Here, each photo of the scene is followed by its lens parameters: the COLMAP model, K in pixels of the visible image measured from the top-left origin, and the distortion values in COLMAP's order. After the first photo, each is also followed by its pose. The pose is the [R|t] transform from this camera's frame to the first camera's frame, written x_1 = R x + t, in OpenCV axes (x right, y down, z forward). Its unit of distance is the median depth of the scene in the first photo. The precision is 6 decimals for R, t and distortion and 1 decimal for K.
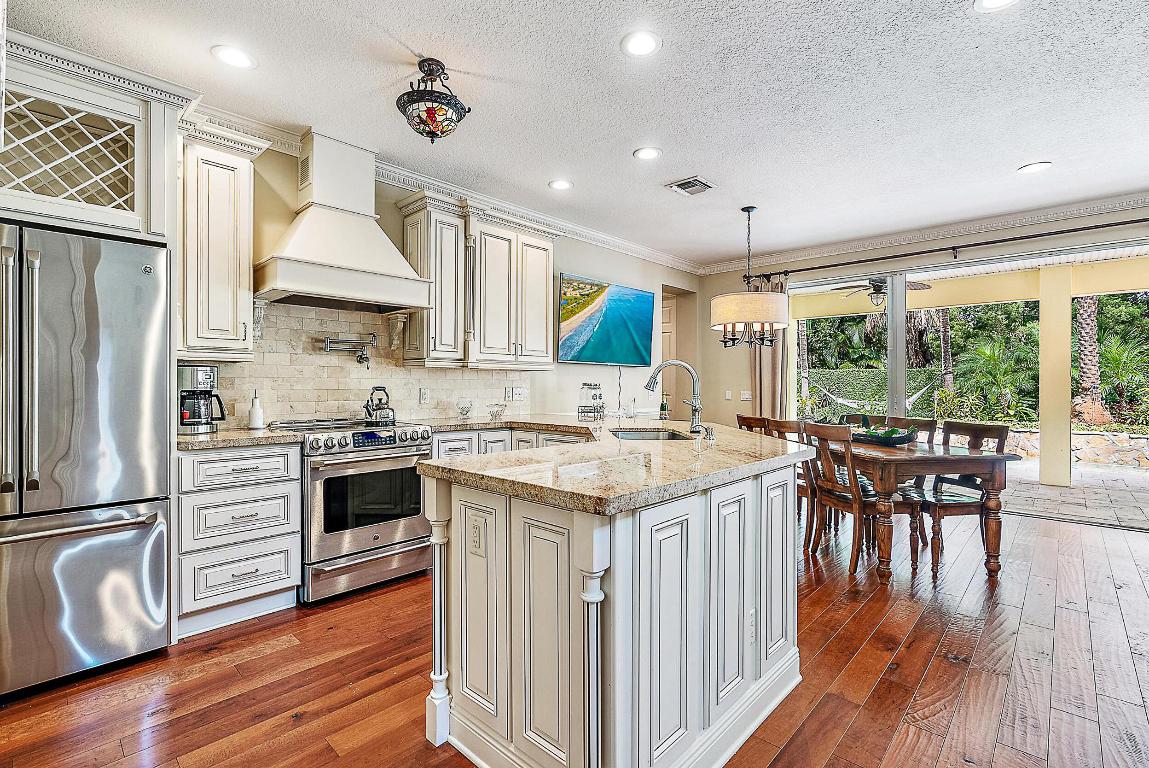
lens RADIAL K [[516.4, 0, 567.7], [0, 516.4, 384.1], [0, 0, 1]] dist [-0.002820, 0.000276]
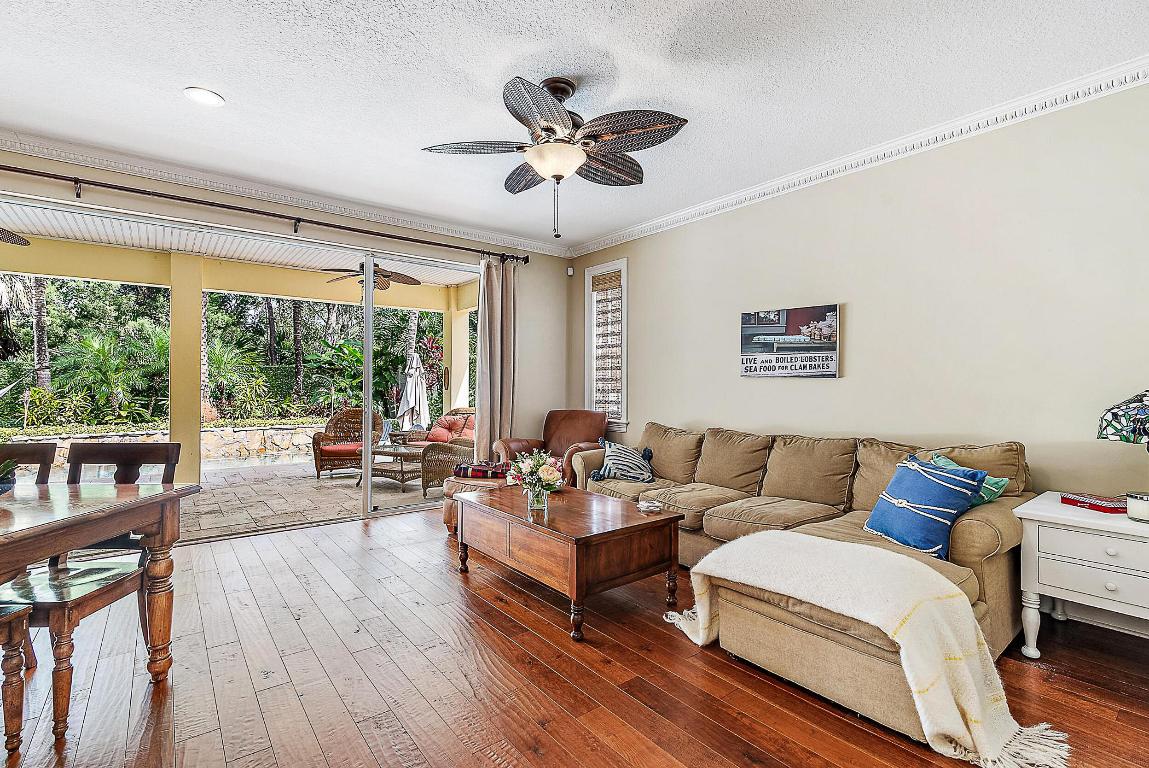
lens RADIAL K [[526.2, 0, 572.1], [0, 526.2, 379.2], [0, 0, 1]] dist [-0.000327, -0.000137]
pose [[0.139112, 0.007847, 0.990246, 0.075557], [-0.001760, 0.999969, -0.007677, 0.000104], [-0.990275, -0.000675, 0.139122, 0.123889]]
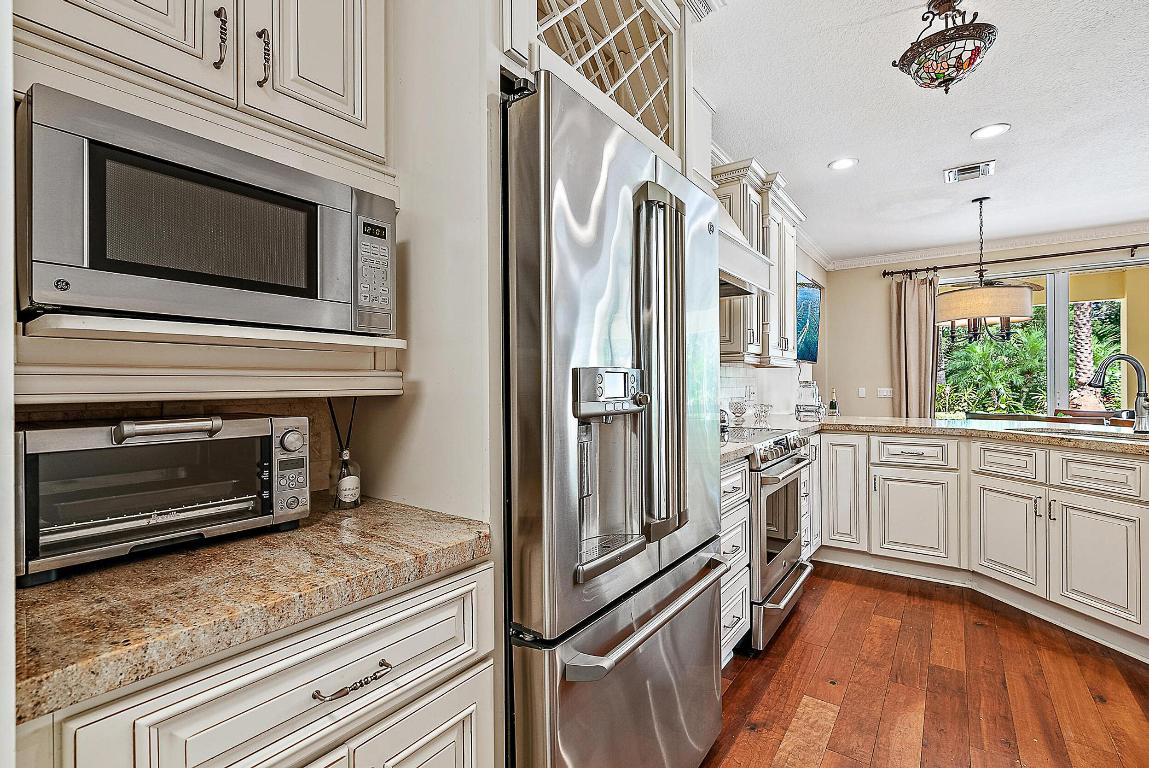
lens RADIAL K [[516.4, 0, 567.7], [0, 516.4, 384.1], [0, 0, 1]] dist [-0.002820, 0.000276]
pose [[0.990902, -0.009969, 0.134219, -0.258023], [0.010082, 0.999949, -0.000169, -0.000004], [-0.134210, 0.001521, 0.990952, 0.066615]]
